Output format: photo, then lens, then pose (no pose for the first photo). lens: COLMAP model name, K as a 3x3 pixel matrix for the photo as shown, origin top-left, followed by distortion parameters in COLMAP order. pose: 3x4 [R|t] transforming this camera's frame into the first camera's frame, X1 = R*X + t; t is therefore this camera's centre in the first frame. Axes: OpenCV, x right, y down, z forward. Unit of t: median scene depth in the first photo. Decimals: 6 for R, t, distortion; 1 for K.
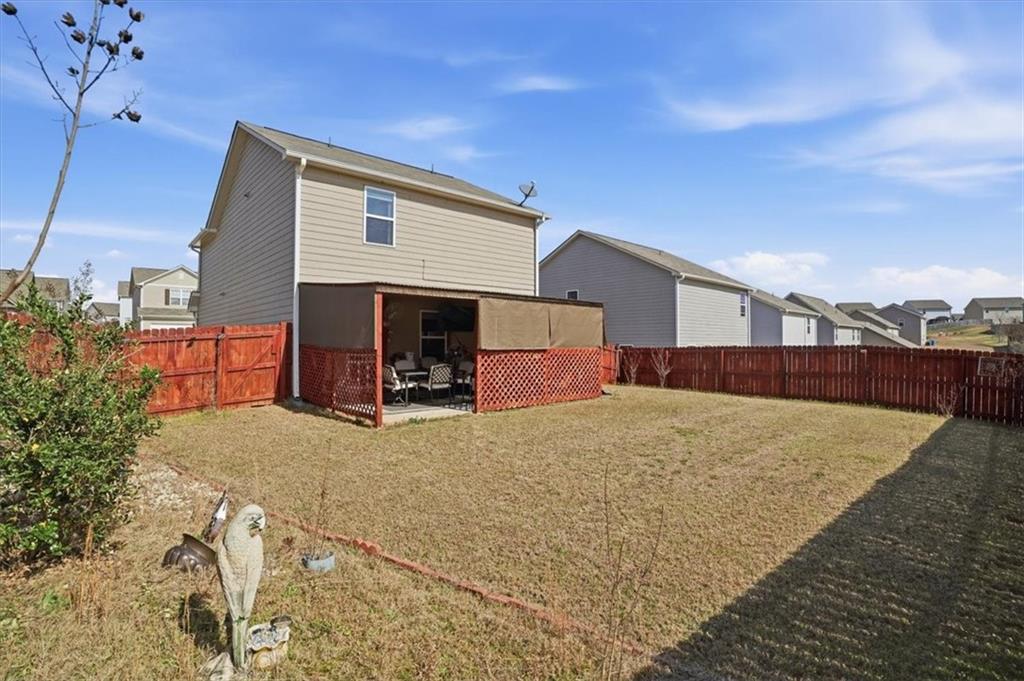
lens RADIAL K [[486.1, 0, 512.0], [0, 486.1, 340.5], [0, 0, 1]] dist [-0.052801, 0.001046]
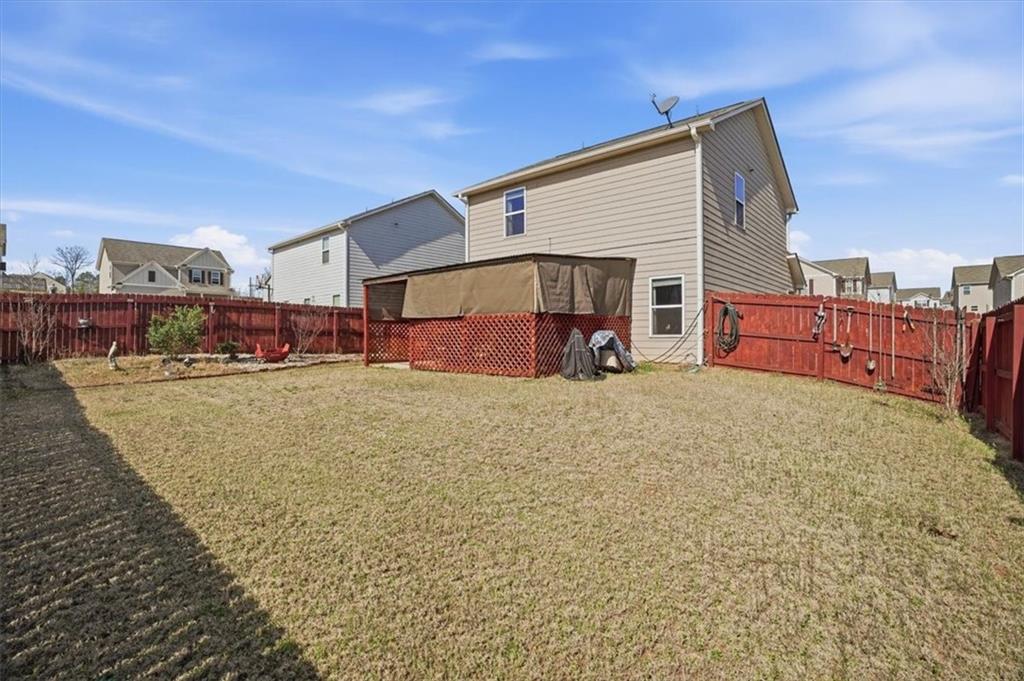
lens RADIAL K [[486.1, 0, 512.0], [0, 486.1, 340.5], [0, 0, 1]] dist [-0.052801, 0.001046]
pose [[0.114015, 0.003864, -0.993472, 1.151248], [0.005589, 0.999974, 0.004530, 0.067601], [0.993463, -0.006069, 0.113990, 1.080262]]
